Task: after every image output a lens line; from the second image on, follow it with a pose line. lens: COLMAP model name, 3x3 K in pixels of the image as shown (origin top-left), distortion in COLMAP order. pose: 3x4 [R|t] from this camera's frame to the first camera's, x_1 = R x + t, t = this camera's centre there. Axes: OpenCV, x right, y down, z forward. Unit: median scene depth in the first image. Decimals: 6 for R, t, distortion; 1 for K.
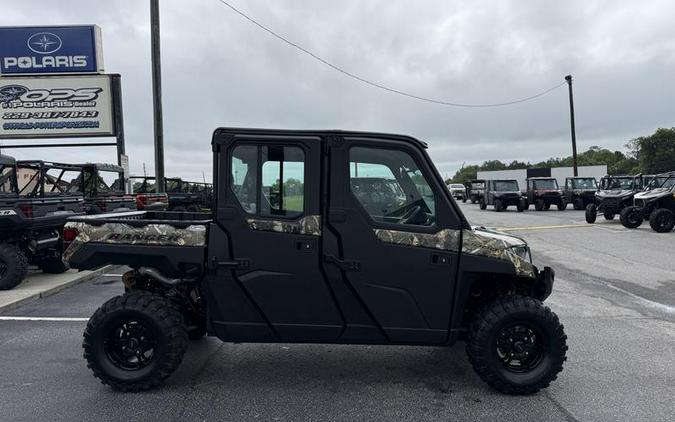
lens RADIAL K [[483.0, 0, 337.5], [0, 483.0, 211.0], [0, 0, 1]] dist [0.037073, -0.040412]
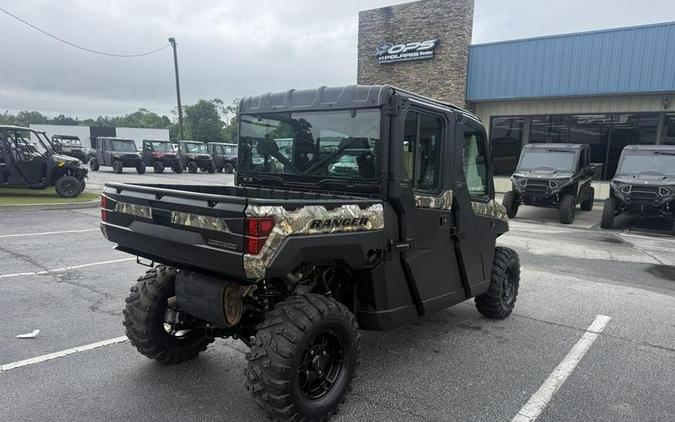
lens RADIAL K [[480.9, 0, 352.2], [0, 480.9, 228.0], [0, 0, 1]] dist [0.026010, -0.003658]
pose [[0.625810, -0.075895, 0.776275, -0.286798], [-0.014248, 0.993976, 0.108665, -0.005797], [-0.779846, -0.079064, 0.620959, 0.152536]]
